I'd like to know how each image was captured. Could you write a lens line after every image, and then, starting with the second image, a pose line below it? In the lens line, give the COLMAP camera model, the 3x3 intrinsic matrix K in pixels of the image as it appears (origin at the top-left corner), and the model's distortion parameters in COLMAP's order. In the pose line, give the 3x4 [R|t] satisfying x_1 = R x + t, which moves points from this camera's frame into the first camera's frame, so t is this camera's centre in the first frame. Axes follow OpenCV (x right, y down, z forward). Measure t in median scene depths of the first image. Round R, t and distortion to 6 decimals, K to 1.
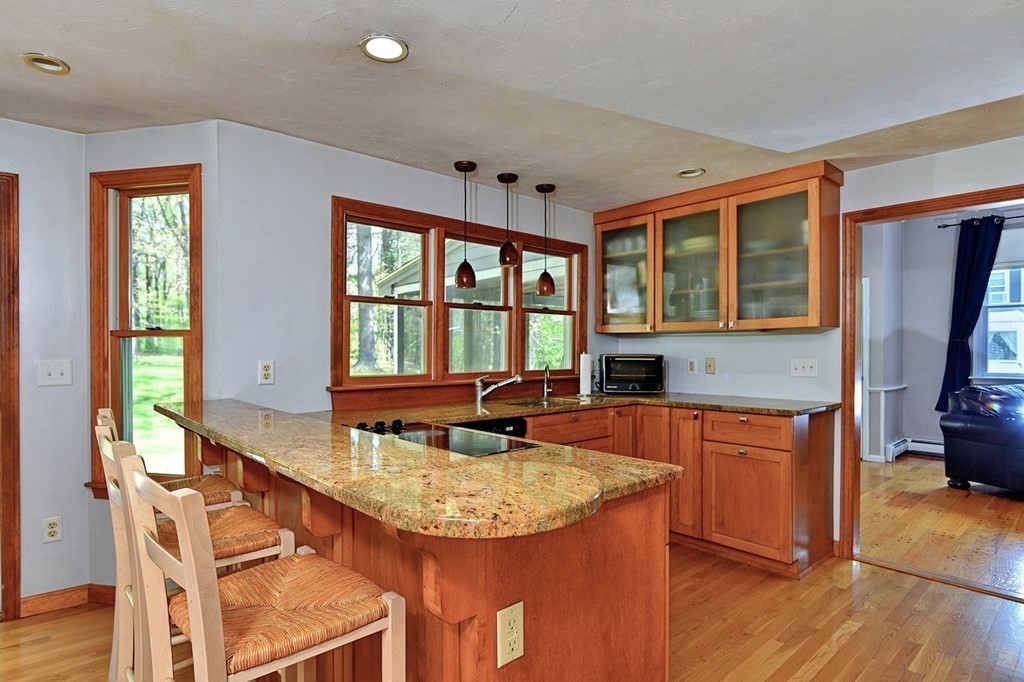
lens RADIAL K [[546.9, 0, 512.0], [0, 546.9, 345.7], [0, 0, 1]] dist [-0.011019, -0.000147]
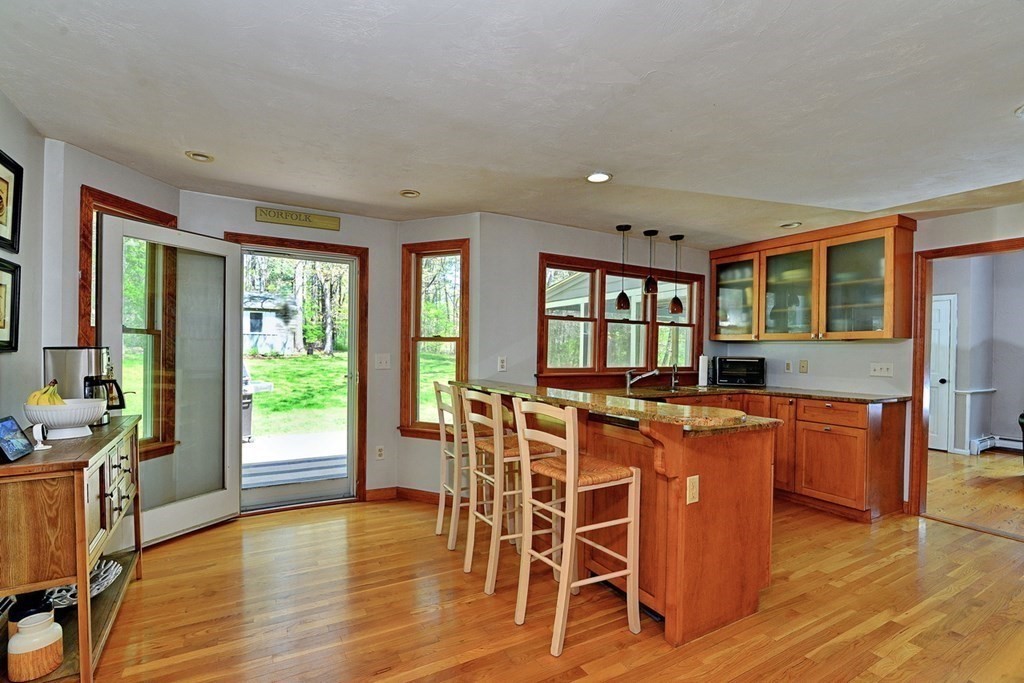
lens RADIAL K [[470.8, 0, 514.4], [0, 470.8, 348.5], [0, 0, 1]] dist [-0.017346, 0.001089]
pose [[0.977881, 0.013907, -0.208701, -0.100836], [-0.013289, 0.999902, 0.004364, -0.002714], [0.208741, -0.001494, 0.977970, -0.298583]]
